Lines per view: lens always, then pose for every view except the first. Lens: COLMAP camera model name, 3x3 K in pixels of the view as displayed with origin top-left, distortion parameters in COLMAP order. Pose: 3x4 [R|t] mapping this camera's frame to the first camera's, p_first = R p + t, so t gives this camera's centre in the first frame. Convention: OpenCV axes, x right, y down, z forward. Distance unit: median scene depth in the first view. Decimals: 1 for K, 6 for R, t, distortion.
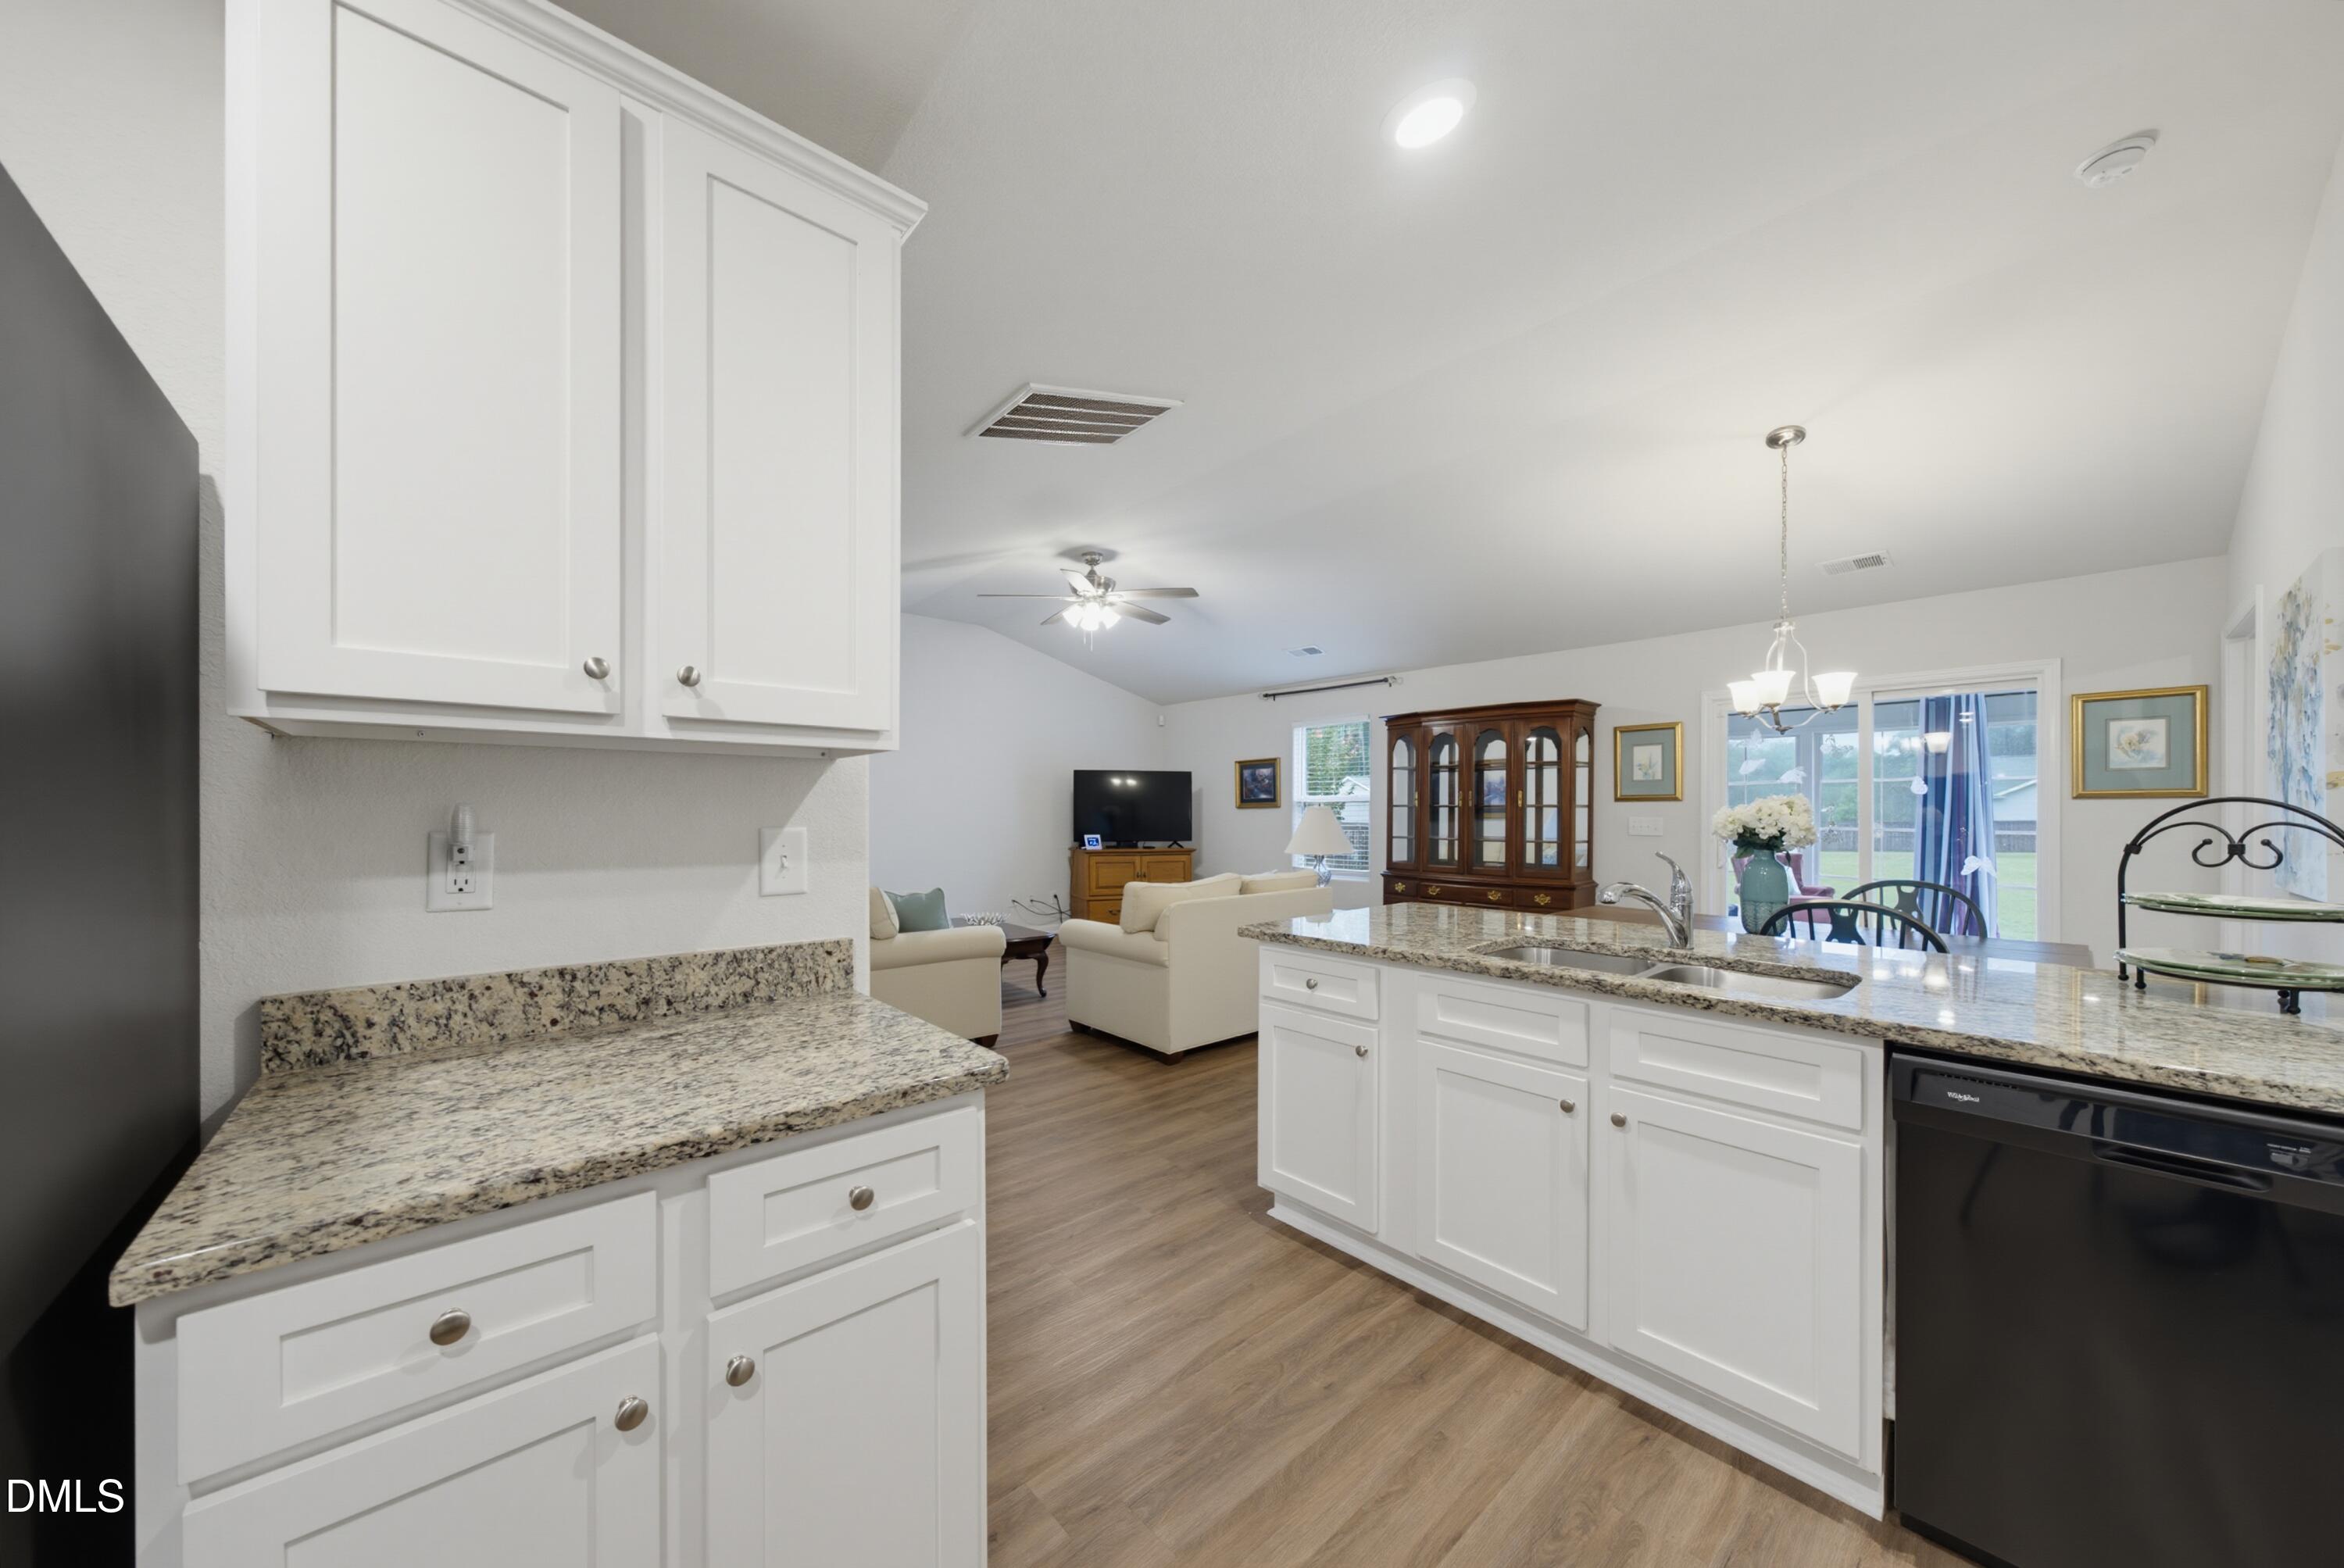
lens RADIAL K [[801.7, 0, 1180.1], [0, 801.7, 812.8], [0, 0, 1]] dist [-0.000870, 0.000175]
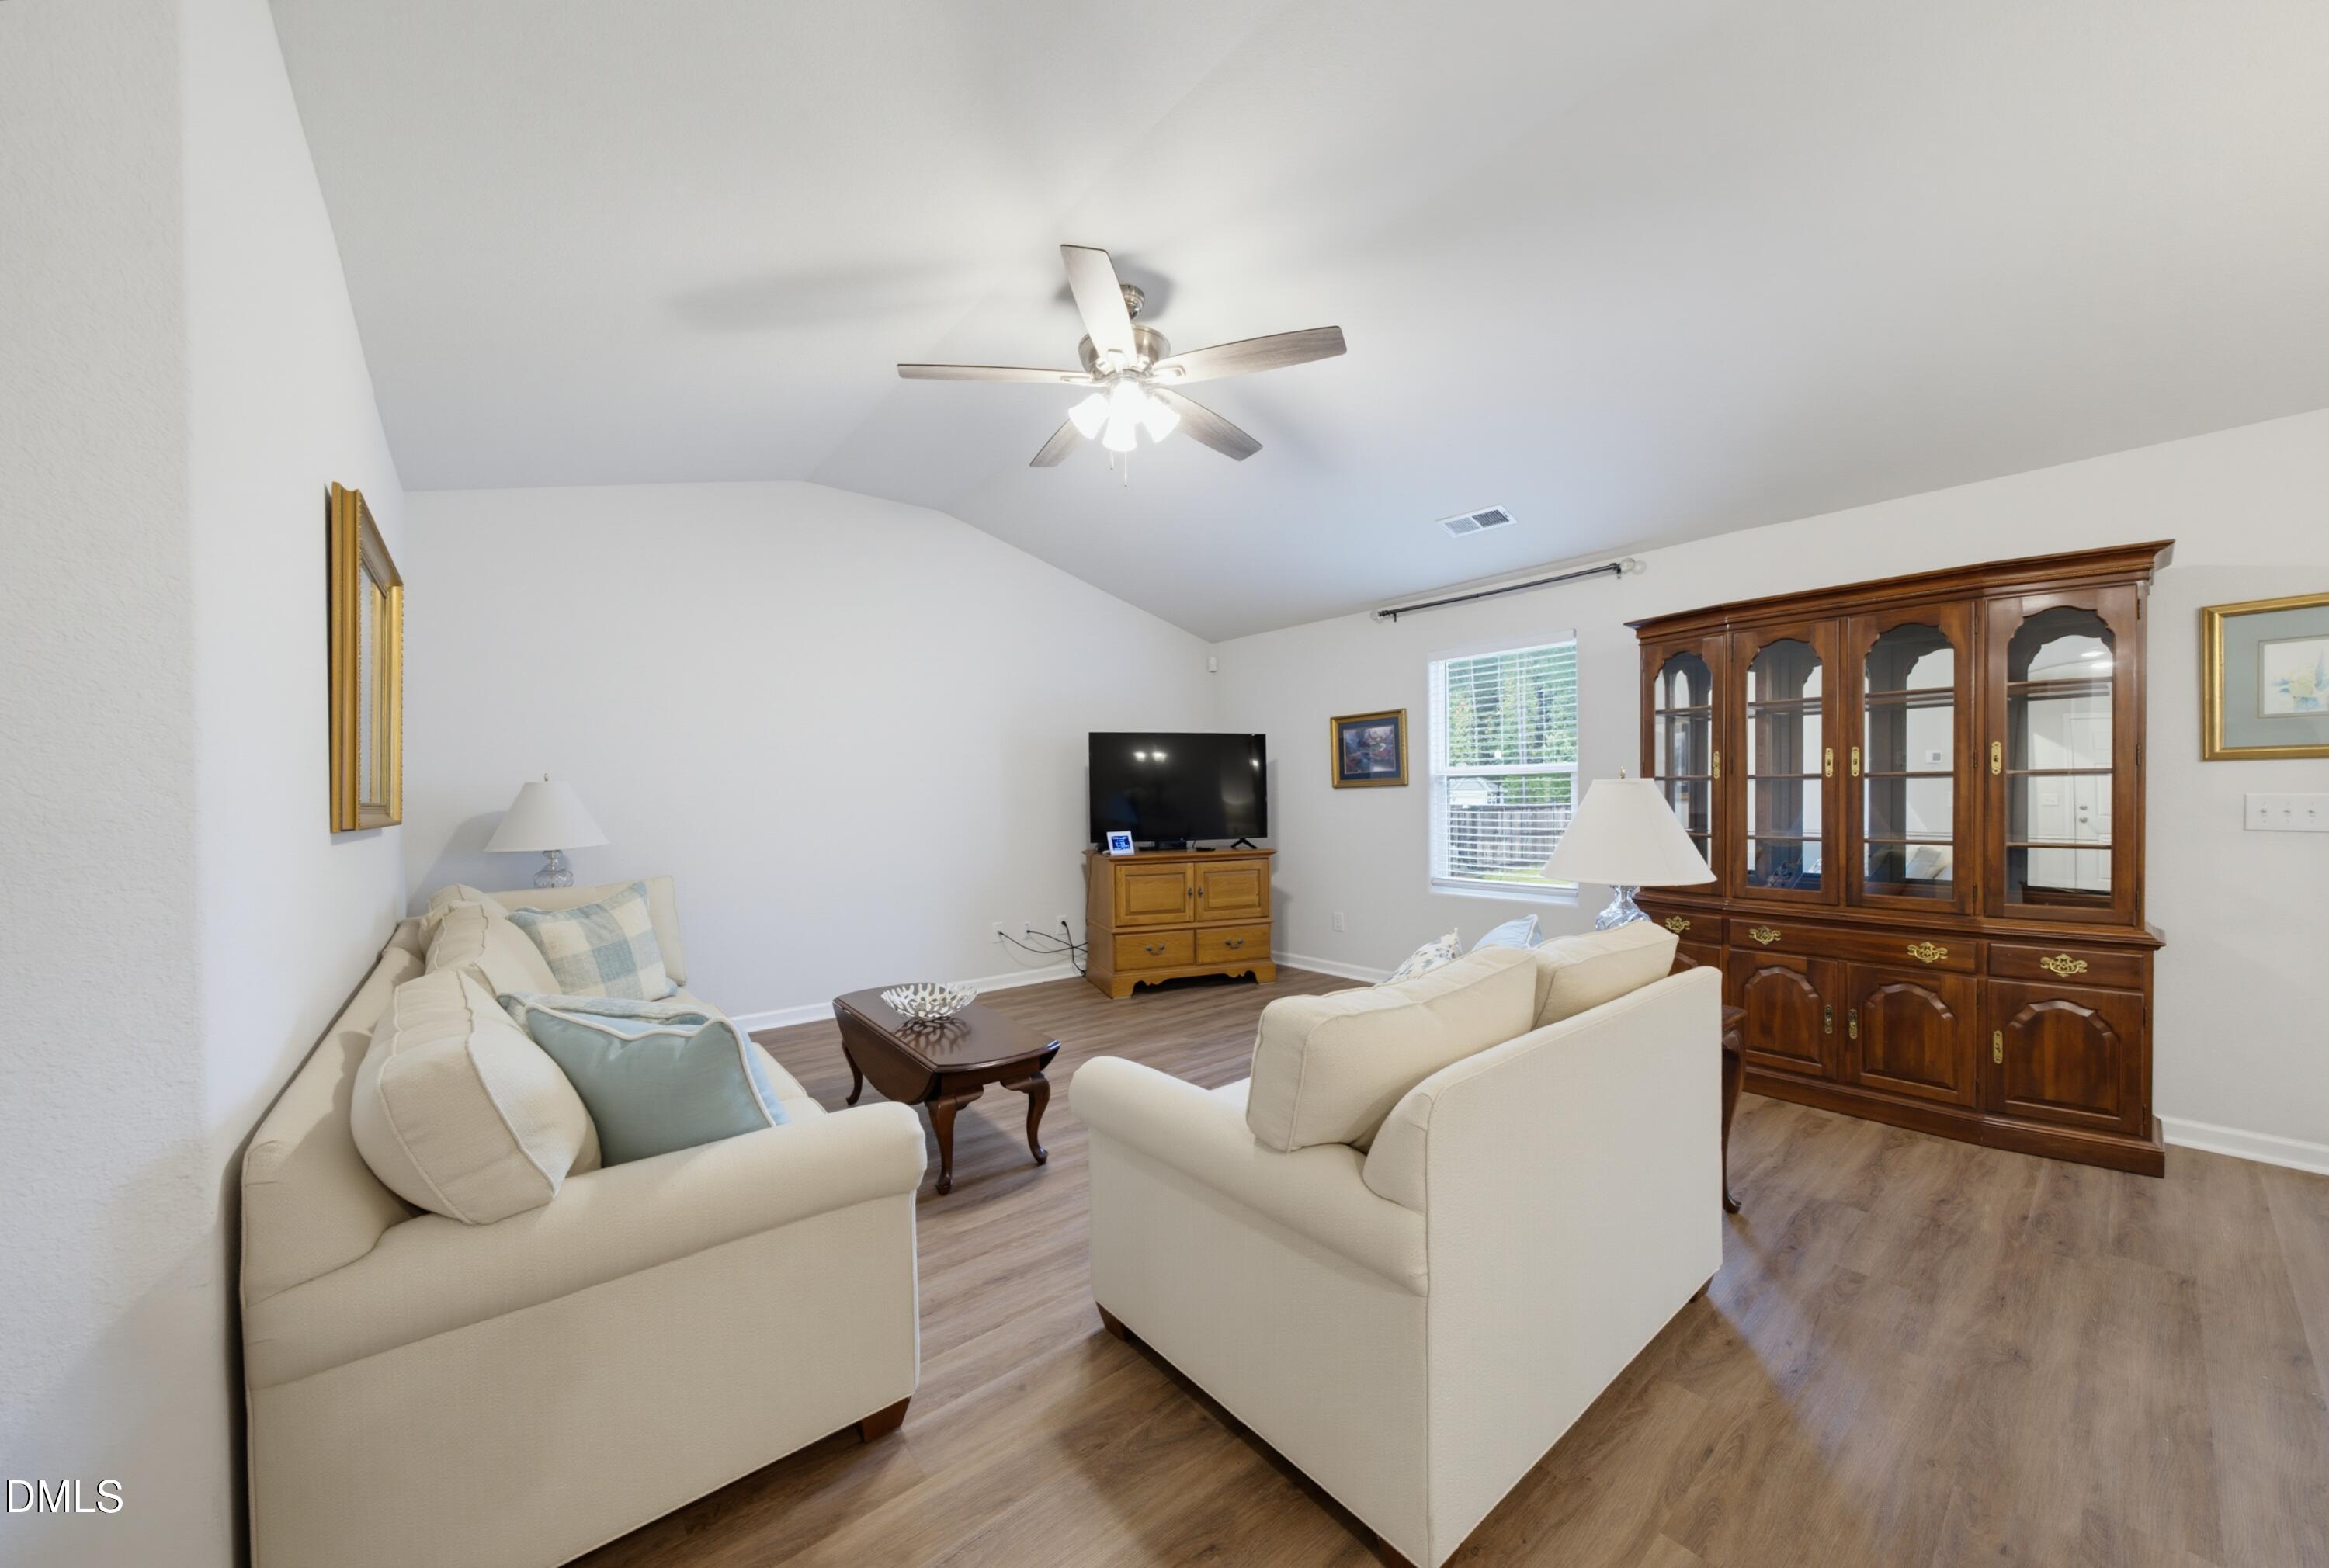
lens RADIAL K [[817.1, 0, 1155.8], [0, 817.1, 801.0], [0, 0, 1]] dist [-0.000172, 0.000179]
pose [[0.998847, -0.013717, -0.046005, -0.072527], [0.014029, 0.999881, 0.006470, -0.002012], [0.045911, -0.007108, 0.998920, 0.502769]]
